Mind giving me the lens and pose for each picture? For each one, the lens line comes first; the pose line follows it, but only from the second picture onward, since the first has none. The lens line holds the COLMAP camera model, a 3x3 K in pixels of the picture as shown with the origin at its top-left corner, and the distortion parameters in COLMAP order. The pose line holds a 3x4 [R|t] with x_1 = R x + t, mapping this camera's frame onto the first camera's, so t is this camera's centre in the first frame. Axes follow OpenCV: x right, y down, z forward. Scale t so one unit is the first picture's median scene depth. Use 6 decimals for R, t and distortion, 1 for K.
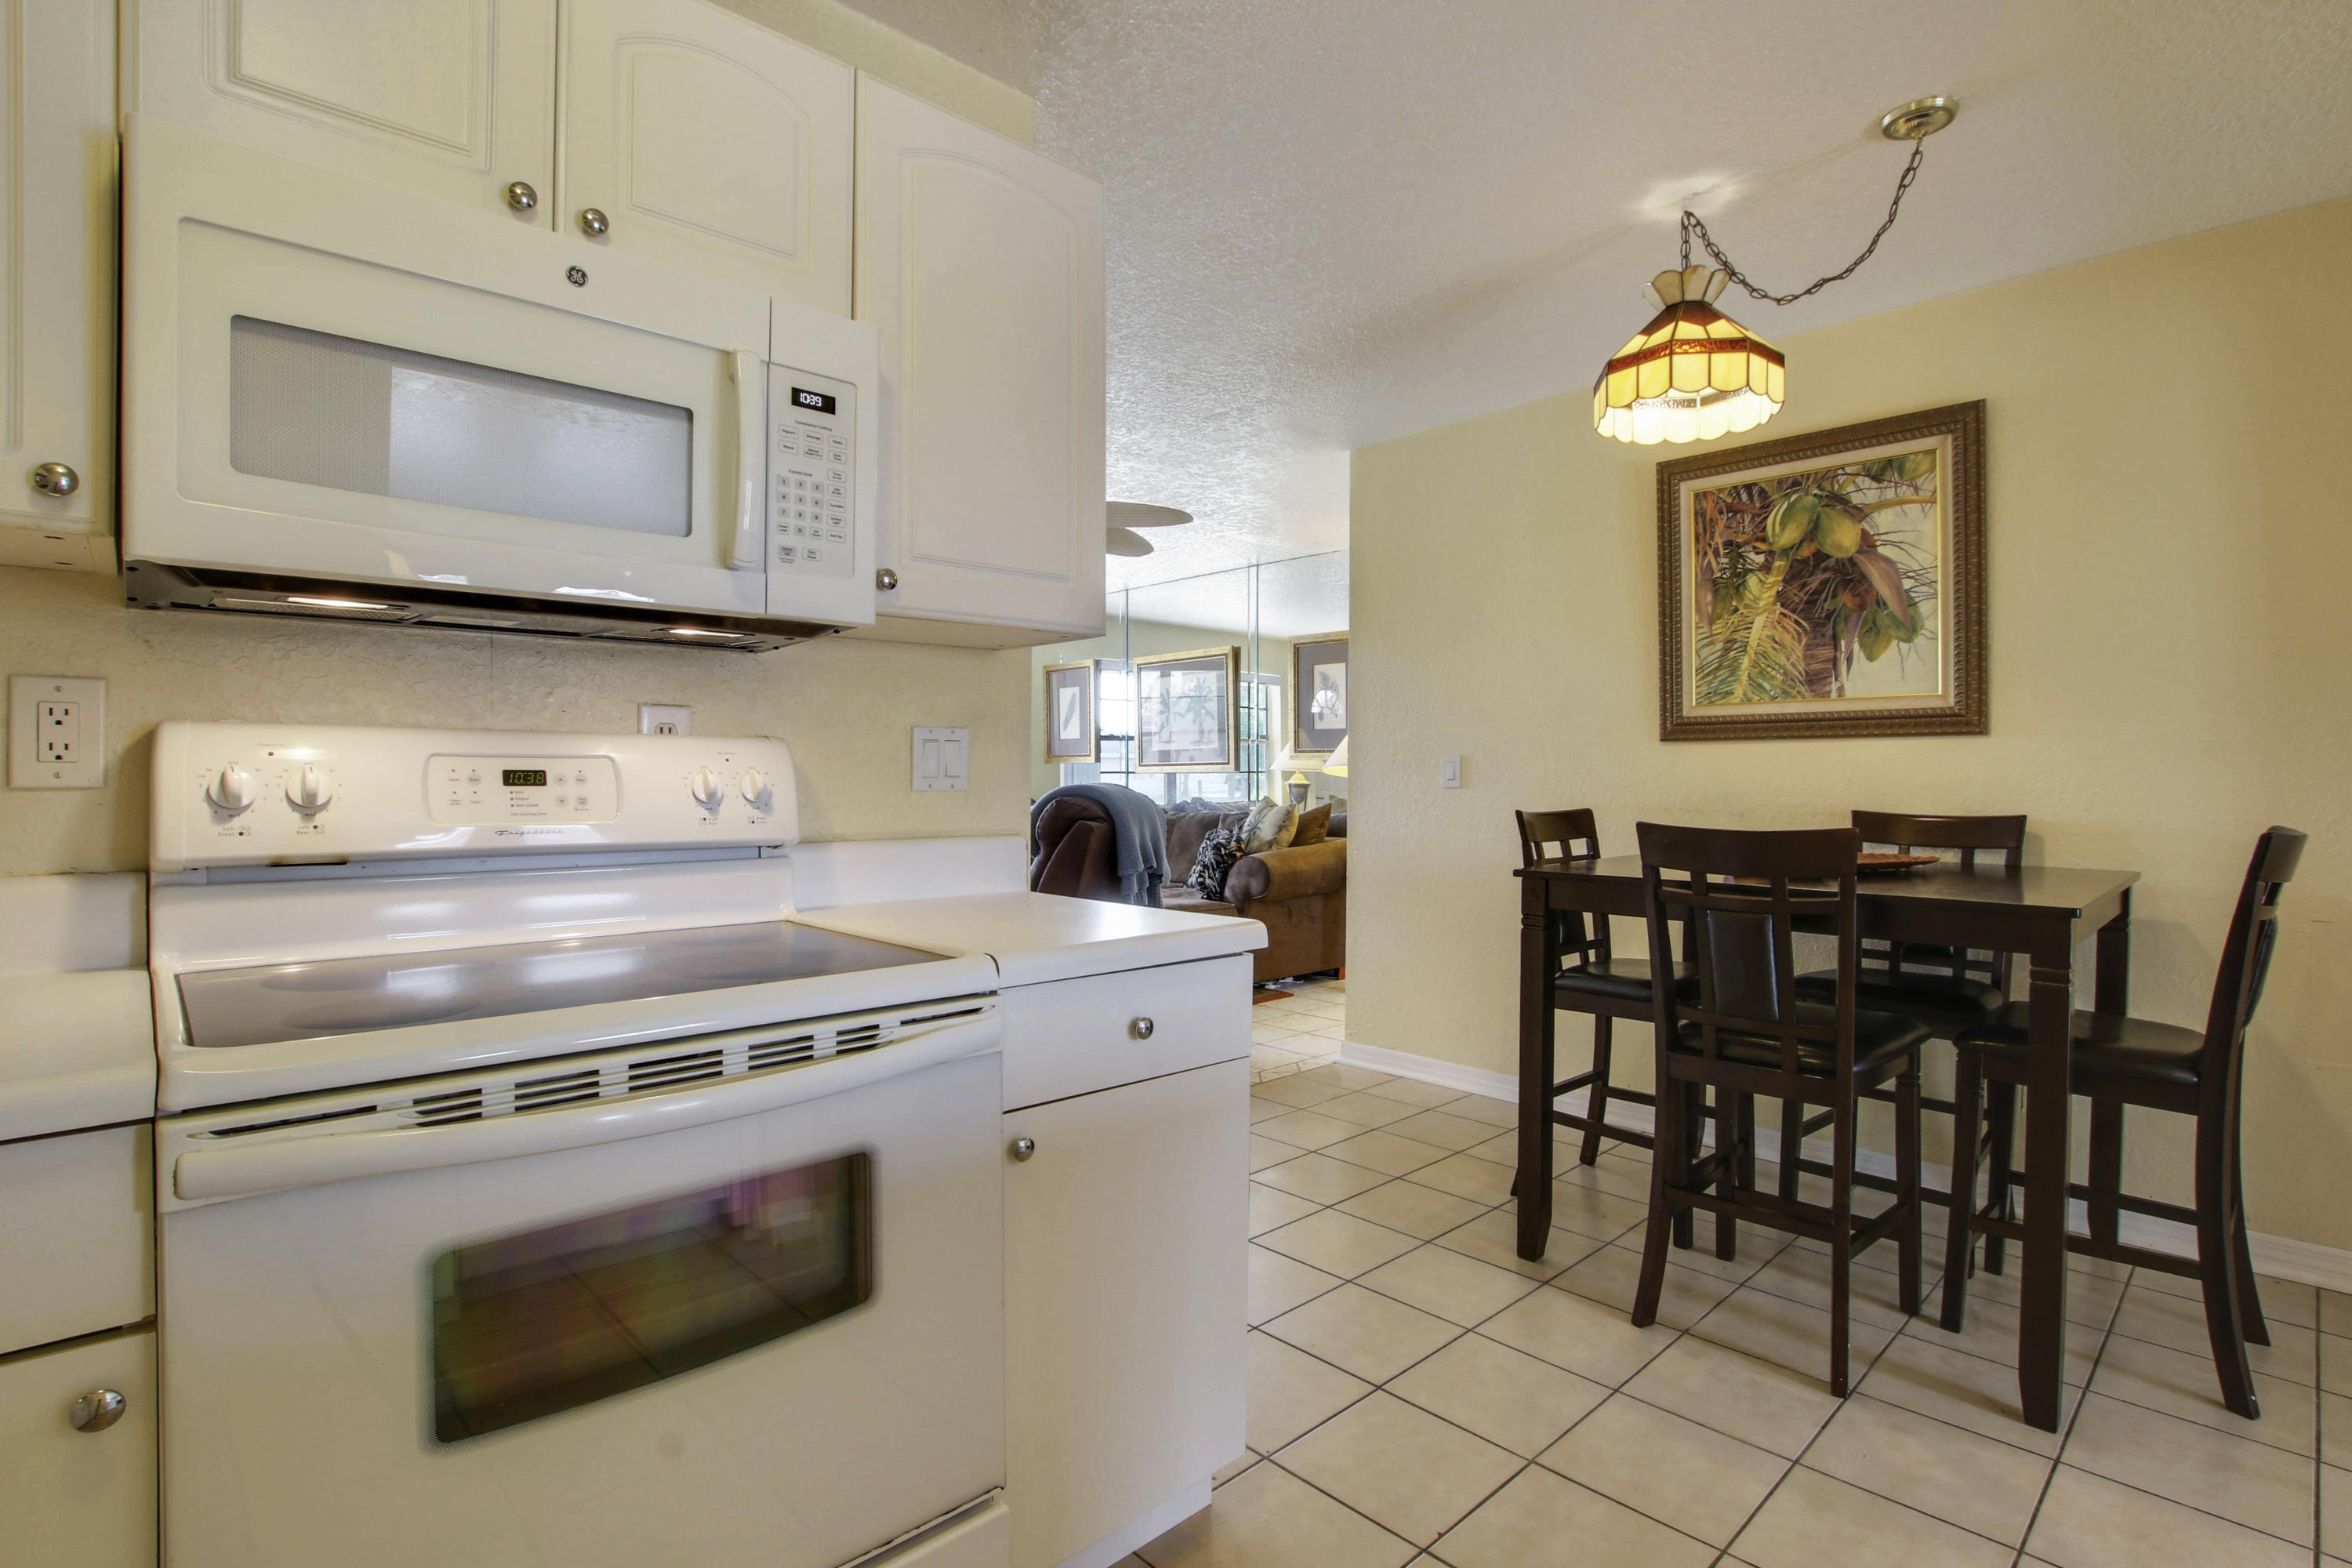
lens RADIAL K [[1145.3, 0, 1173.6], [0, 1145.3, 800.2], [0, 0, 1]] dist [-0.020453, 0.000539]
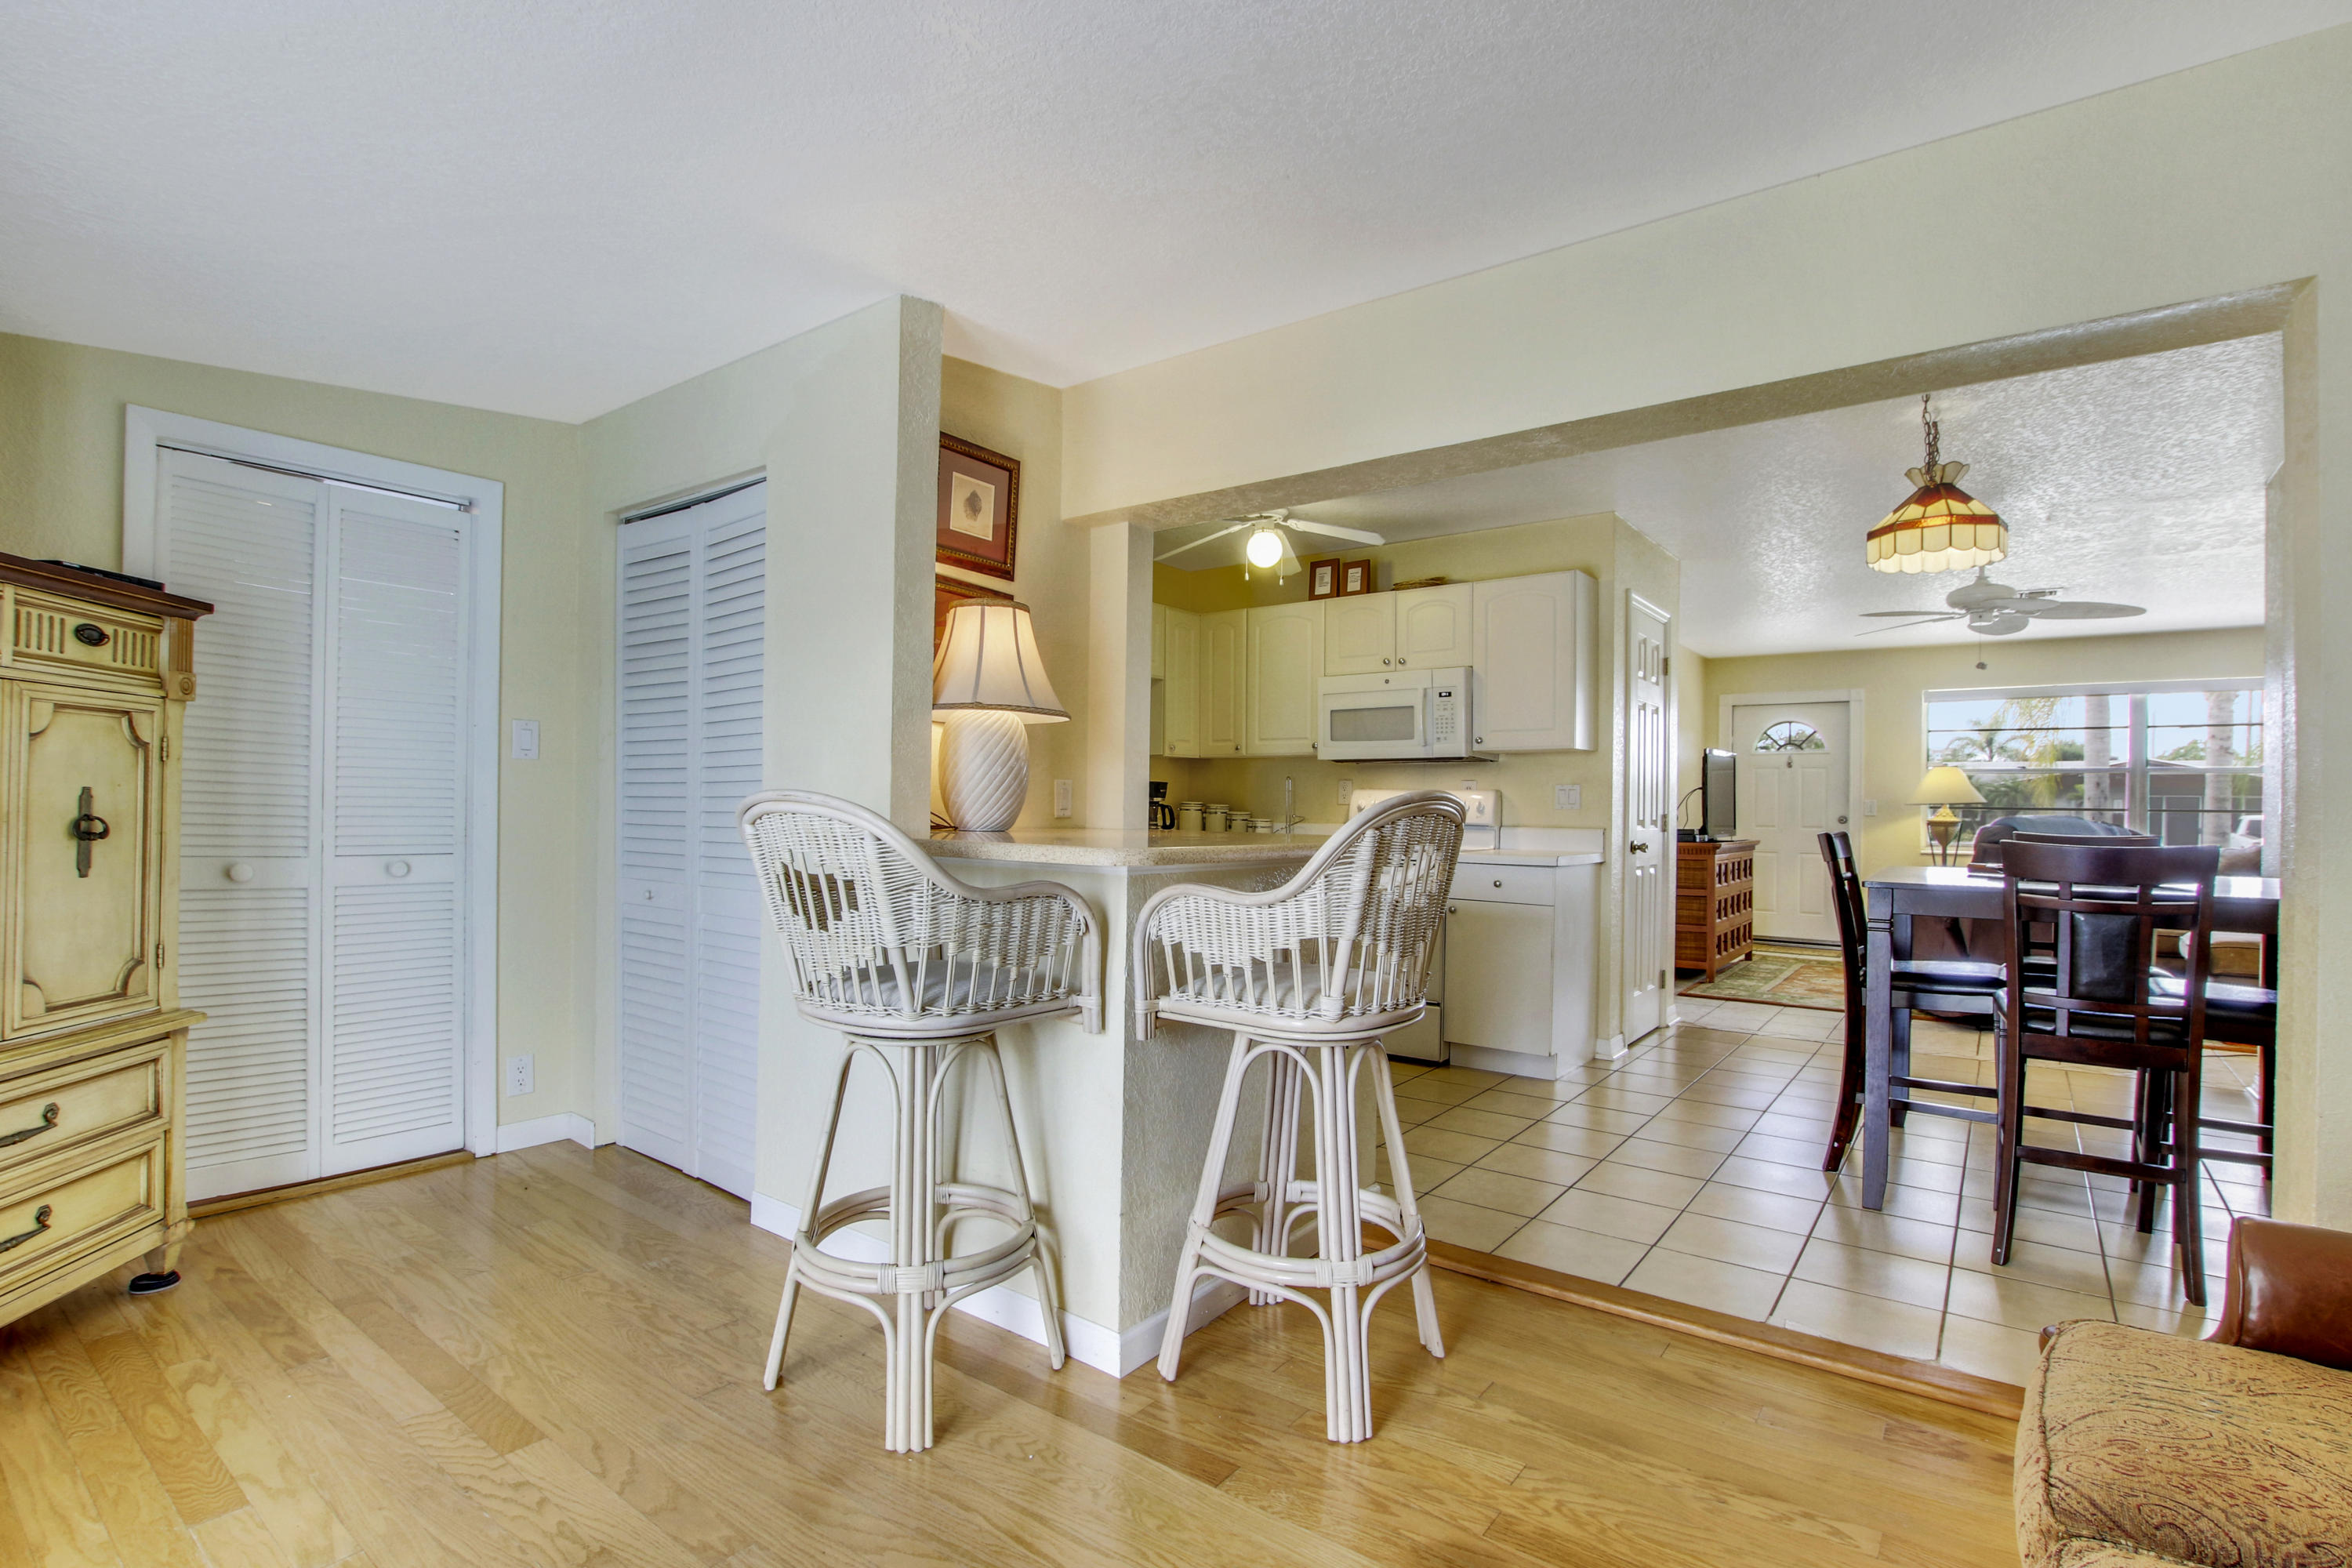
lens RADIAL K [[1091.2, 0, 1243.5], [0, 1091.2, 811.5], [0, 0, 1]] dist [0.000667, 0.001570]
pose [[0.191019, 0.010148, -0.981534, 1.326382], [-0.035850, 0.999352, 0.003355, 0.009495], [0.980931, 0.034547, 0.191259, -0.110044]]
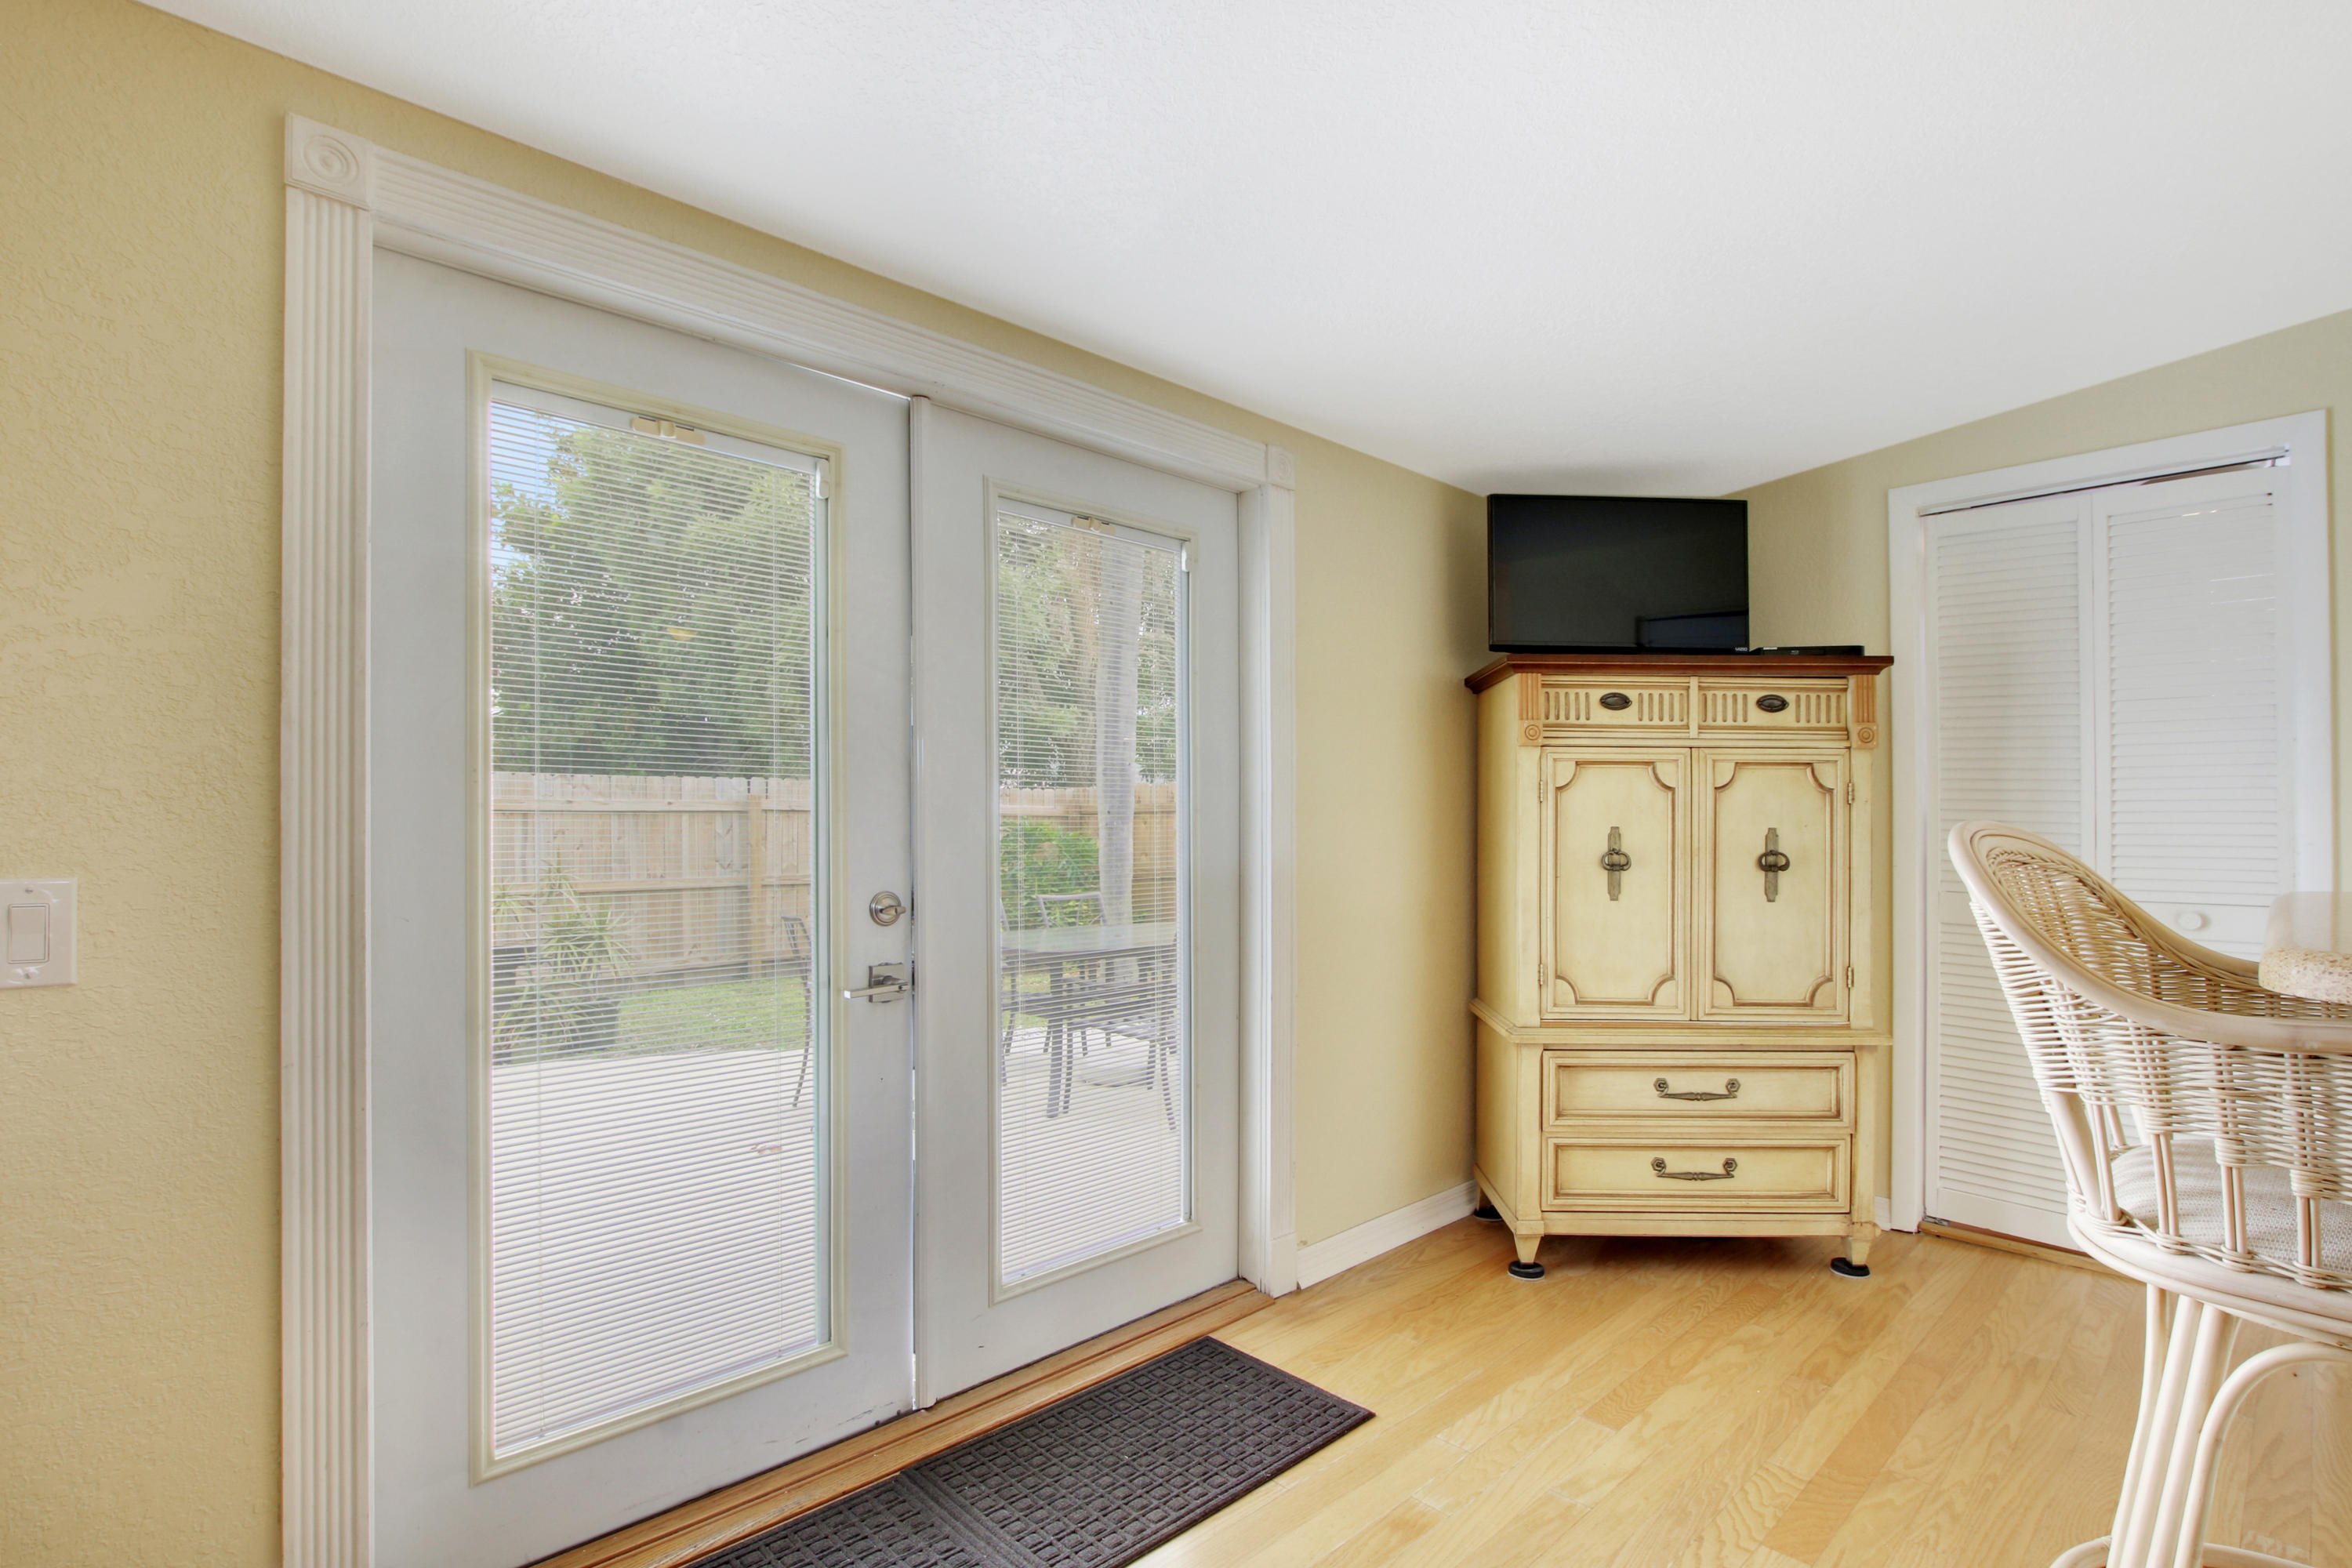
lens RADIAL K [[1145.3, 0, 1173.6], [0, 1145.3, 800.2], [0, 0, 1]] dist [-0.020453, 0.000539]
pose [[-0.999999, -0.000129, 0.001032, 0.982650], [-0.000127, 0.999998, 0.002004, -0.000200], [-0.001032, 0.002004, -0.999997, 0.174478]]
